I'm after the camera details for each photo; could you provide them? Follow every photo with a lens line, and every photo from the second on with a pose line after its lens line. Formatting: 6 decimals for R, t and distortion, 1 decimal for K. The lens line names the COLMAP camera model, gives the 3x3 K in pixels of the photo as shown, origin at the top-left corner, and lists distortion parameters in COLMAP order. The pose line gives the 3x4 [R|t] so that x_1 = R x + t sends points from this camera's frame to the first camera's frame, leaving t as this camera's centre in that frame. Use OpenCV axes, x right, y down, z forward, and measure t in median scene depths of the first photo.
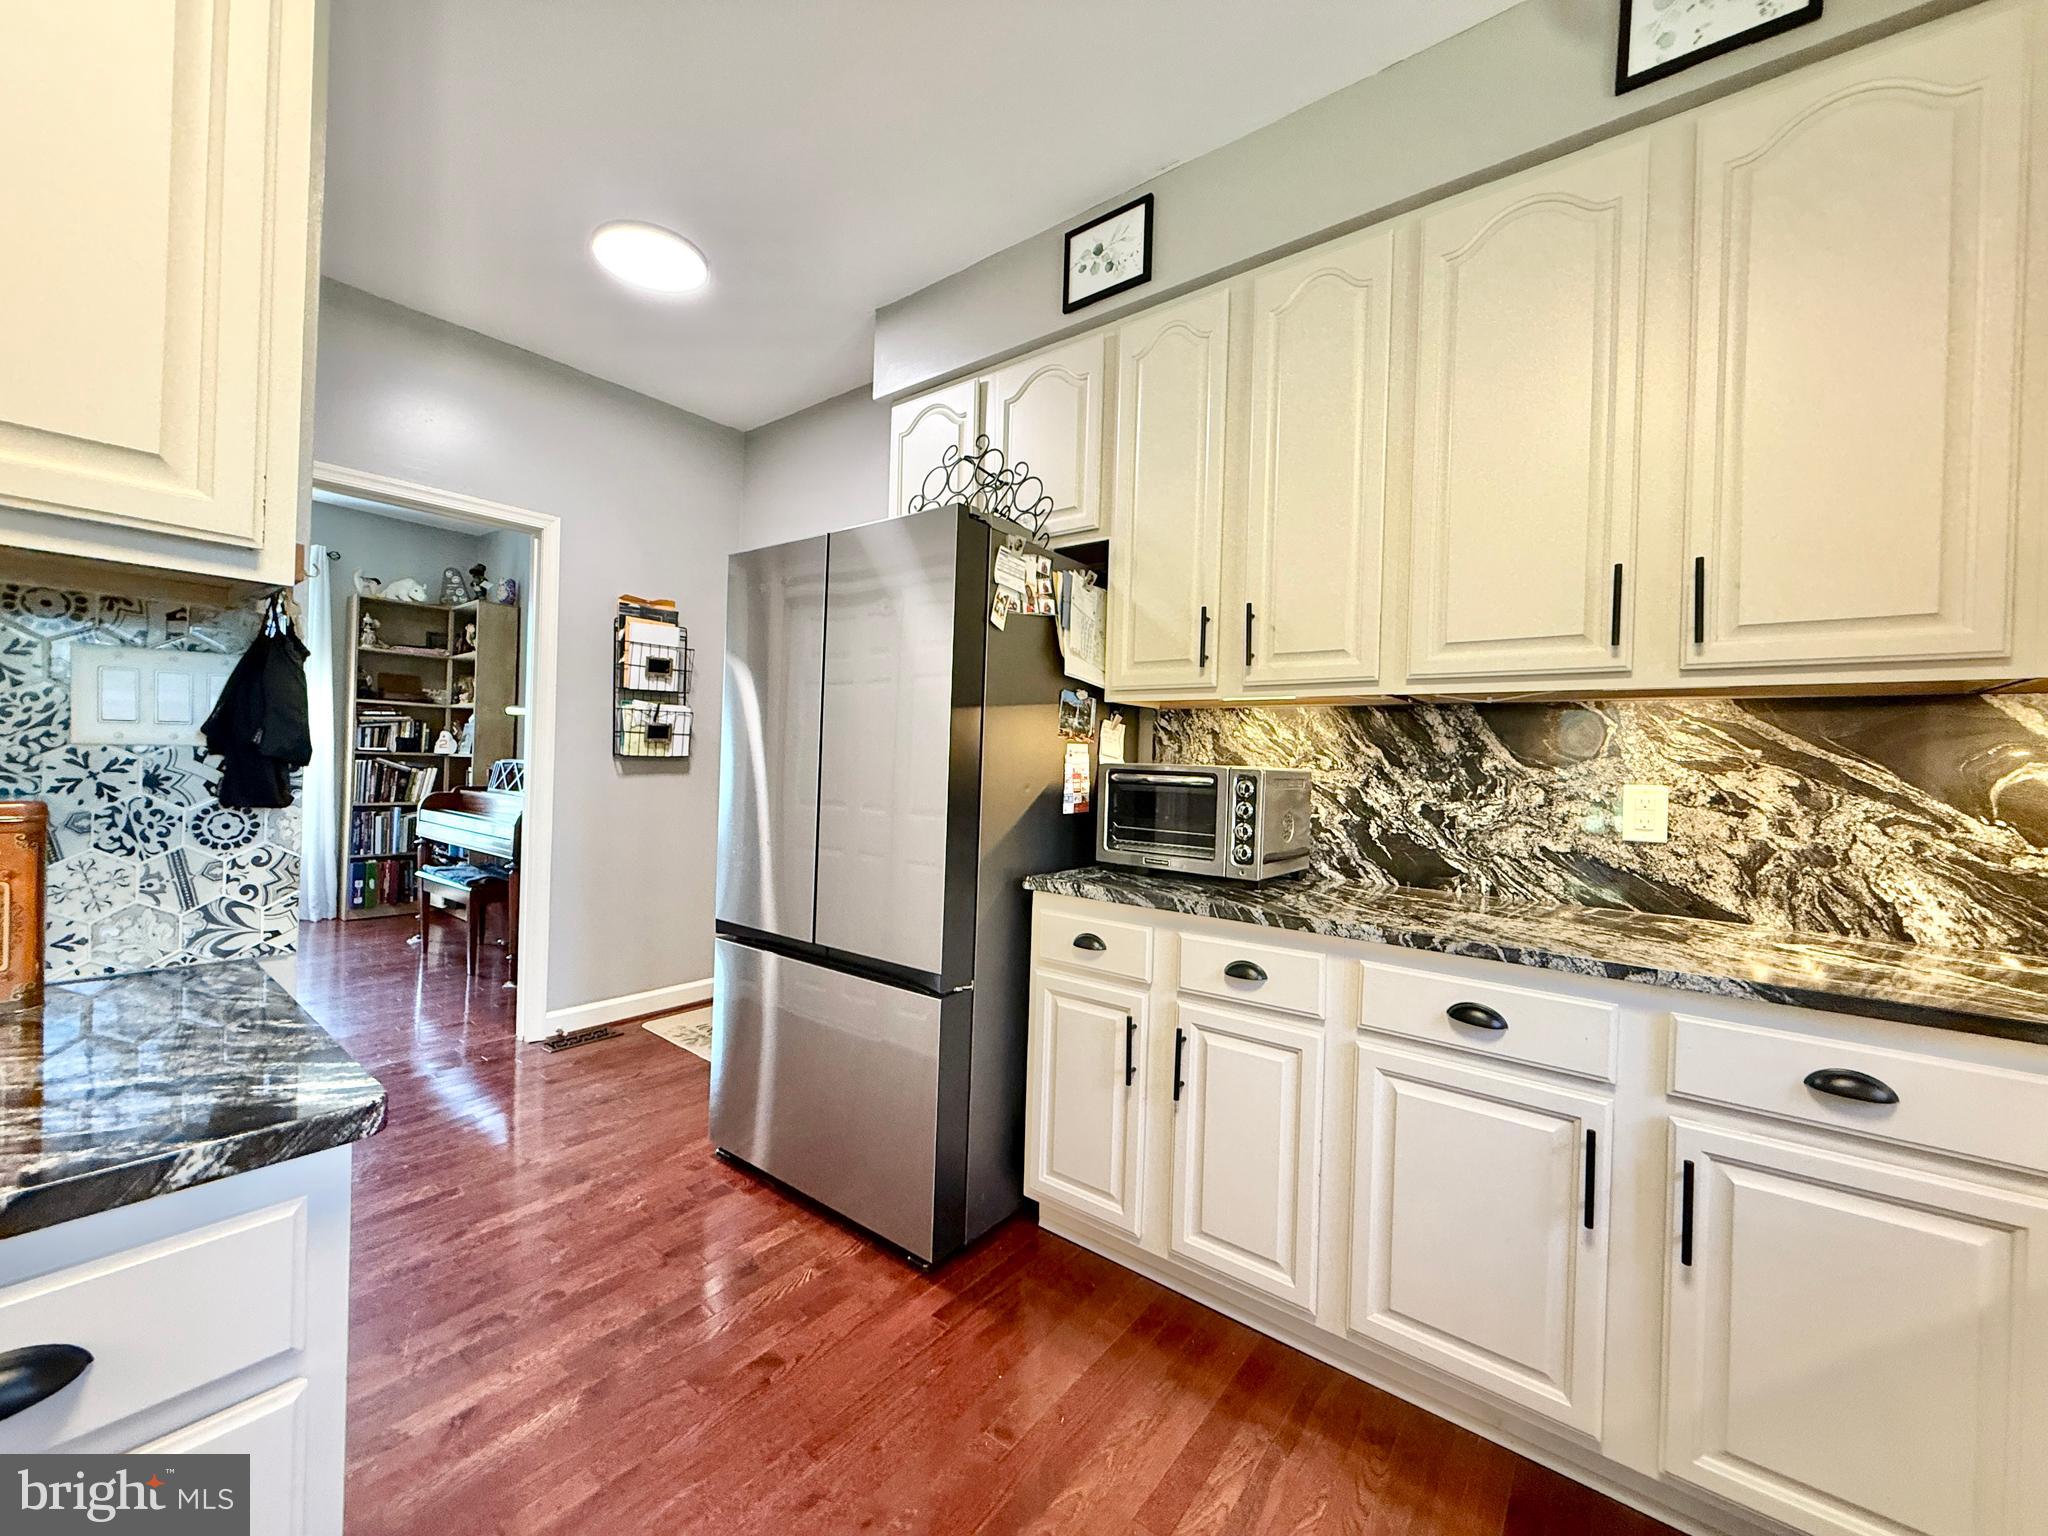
lens RADIAL K [[811.2, 0, 1021.6], [0, 811.2, 766.6], [0, 0, 1]] dist [0.000471, -0.000302]
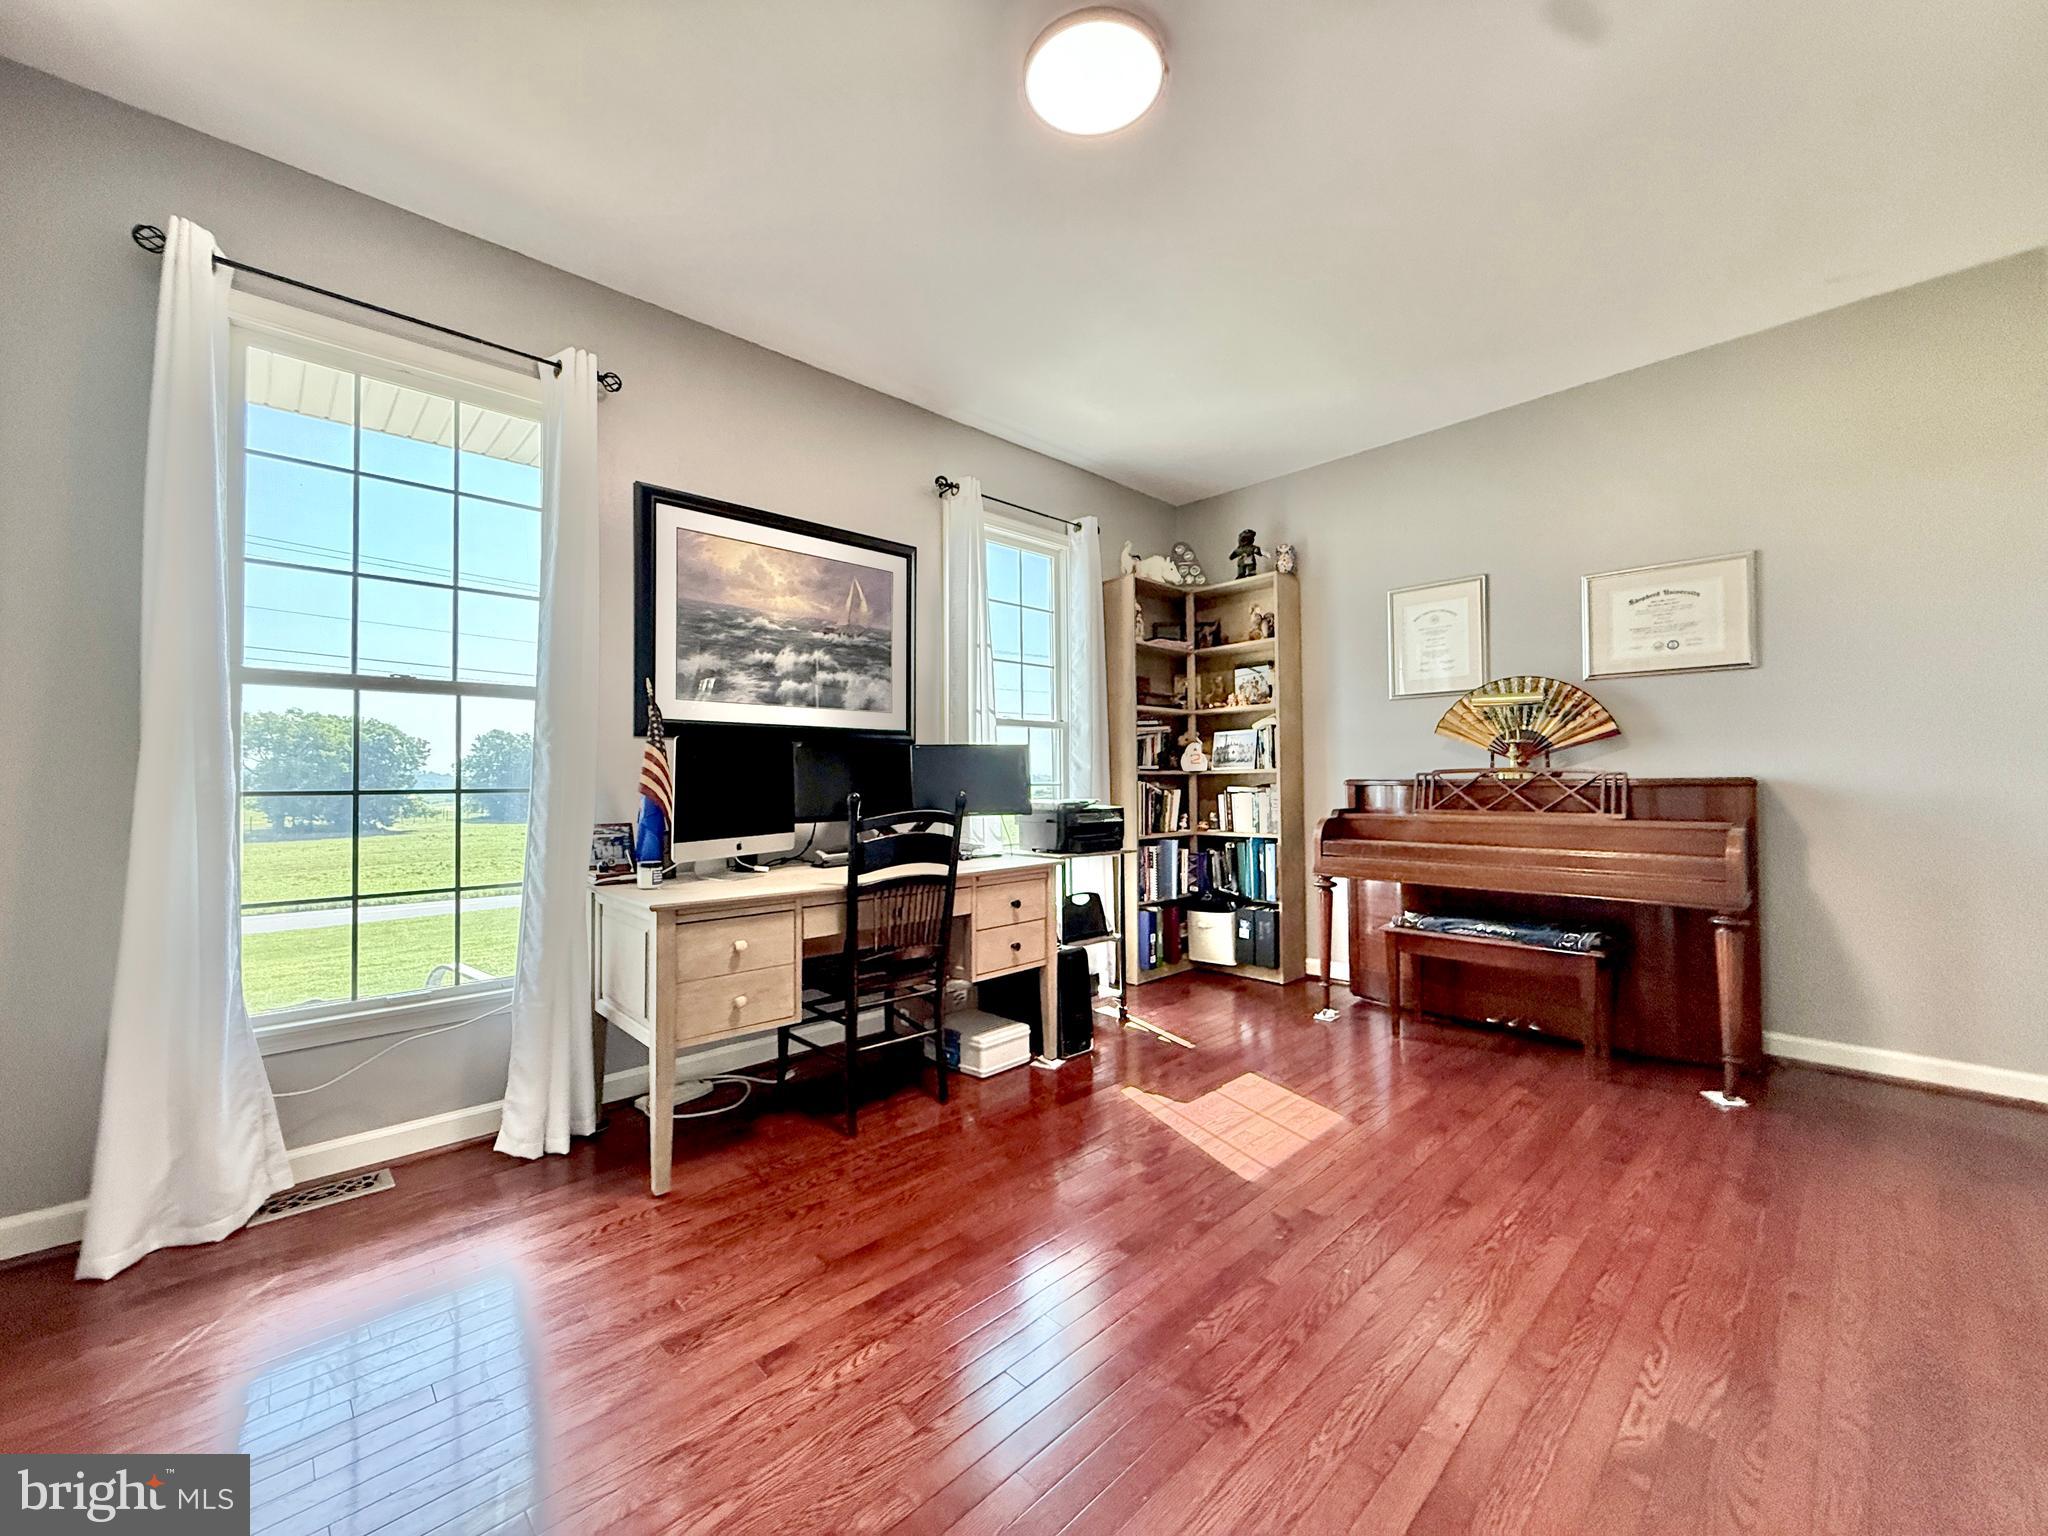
lens RADIAL K [[811.2, 0, 1021.6], [0, 811.2, 766.6], [0, 0, 1]] dist [0.000471, -0.000302]
pose [[0.990329, -0.045411, -0.131098, -2.530715], [0.042361, 0.998765, -0.025957, -0.022946], [0.132115, 0.020153, 0.991029, 0.593457]]
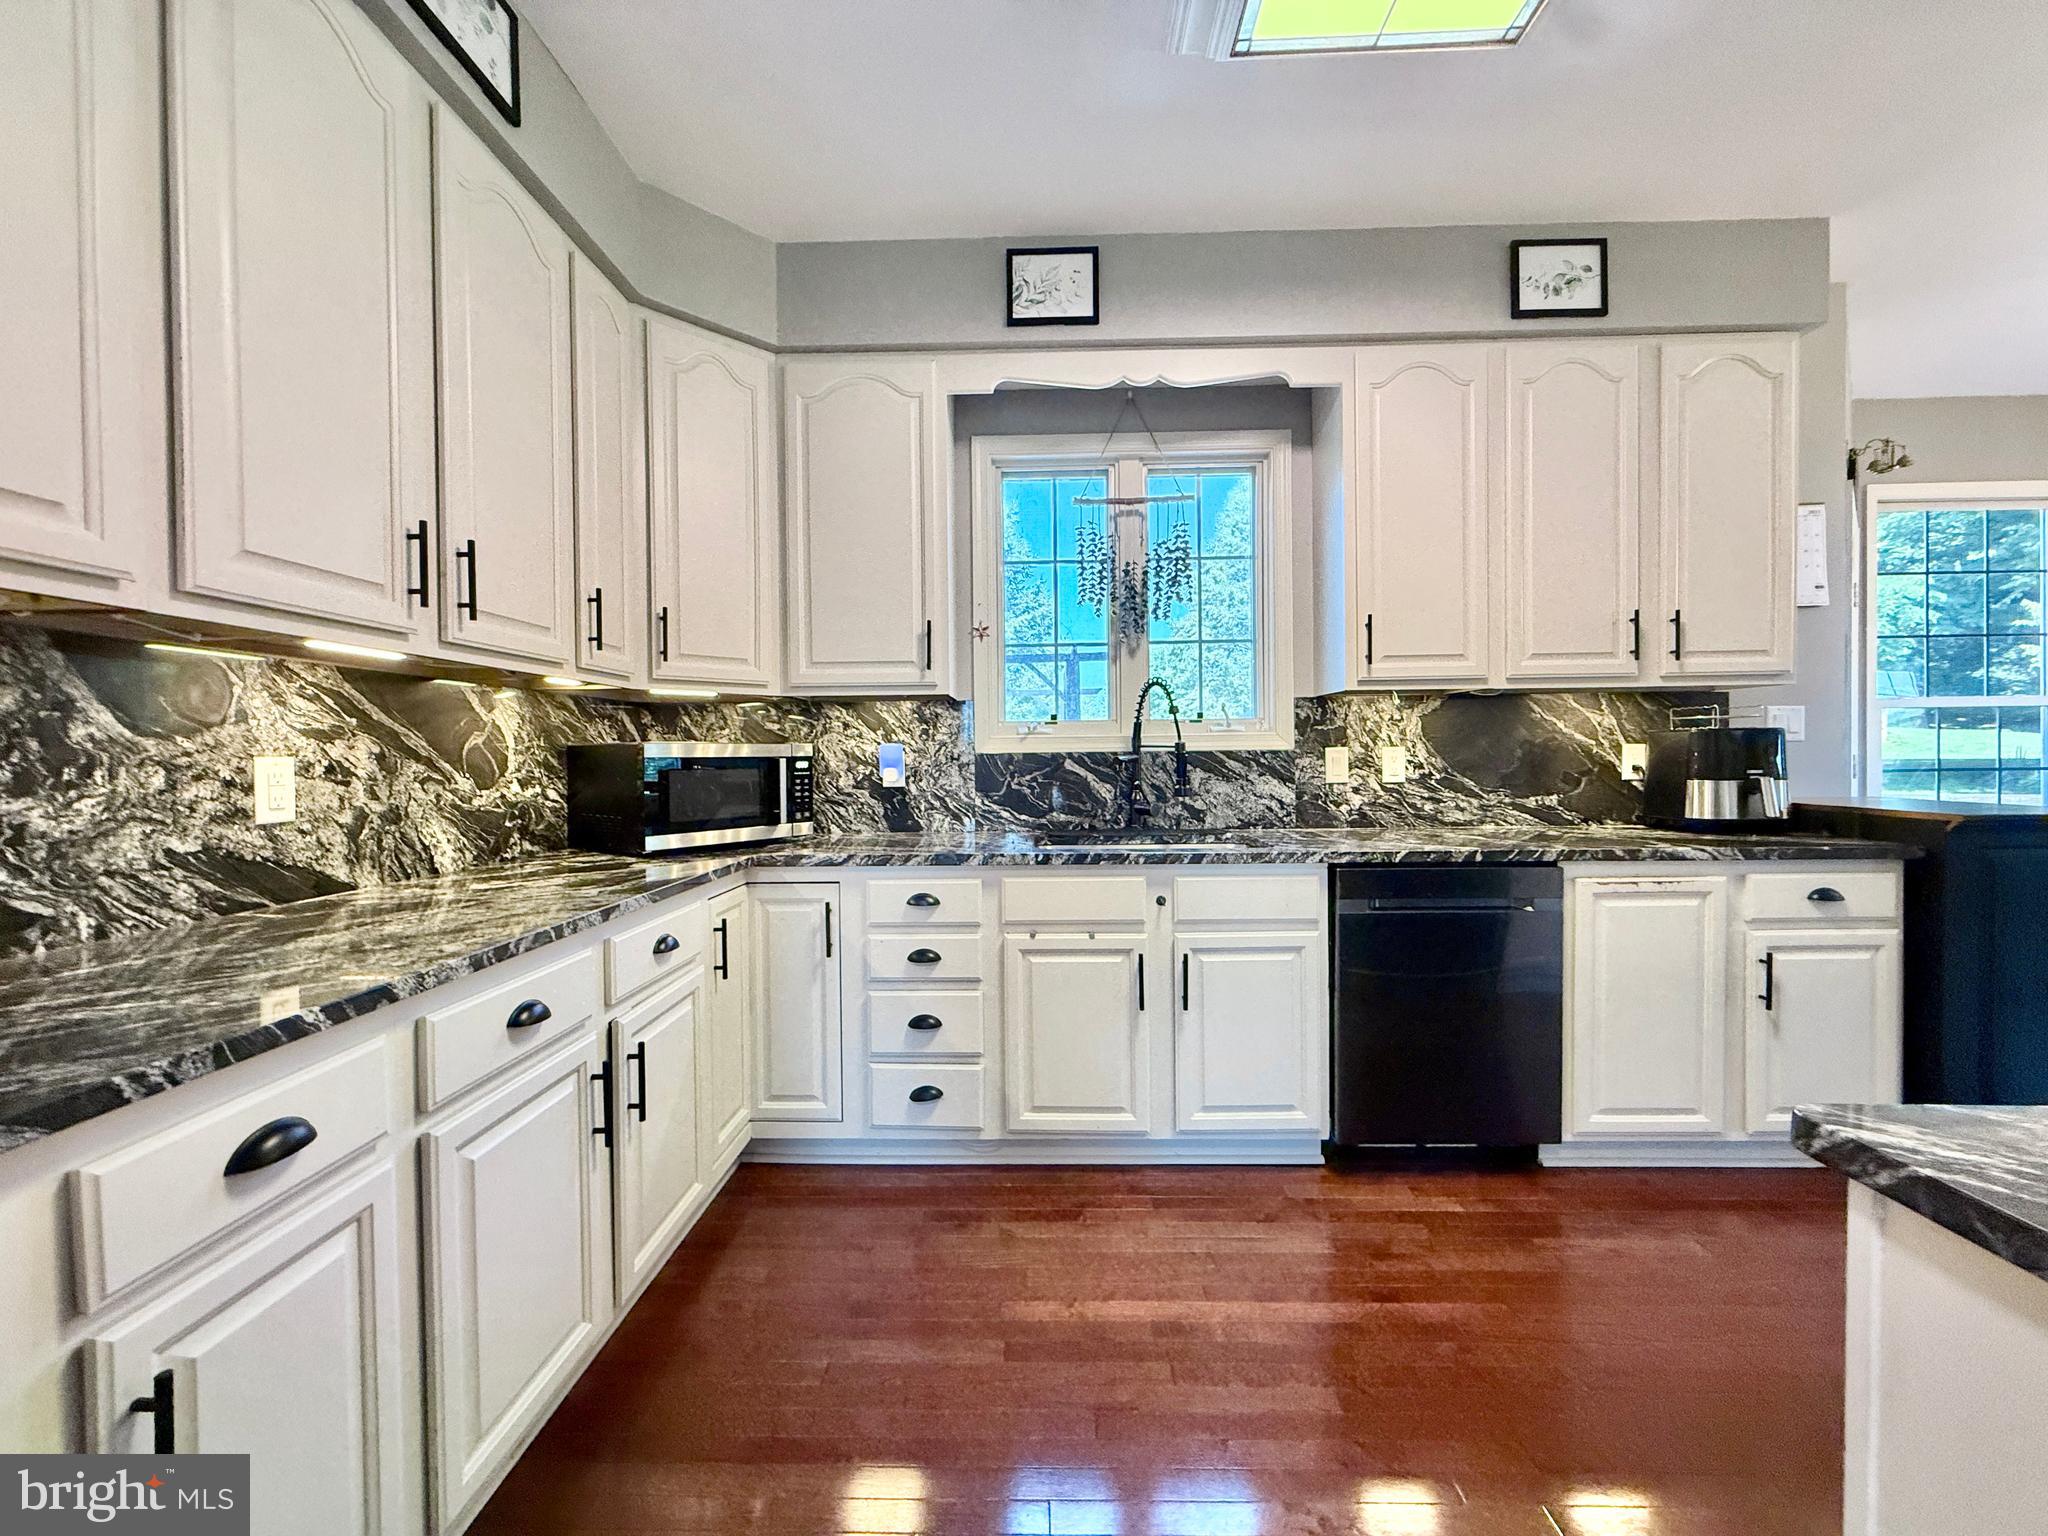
lens RADIAL K [[811.2, 0, 1021.6], [0, 811.2, 766.6], [0, 0, 1]] dist [0.000471, -0.000302]
pose [[-0.599515, -0.036542, 0.799529, -0.385448], [-0.005347, 0.999118, 0.041655, -0.006540], [-0.800346, 0.020698, -0.599181, 0.881742]]
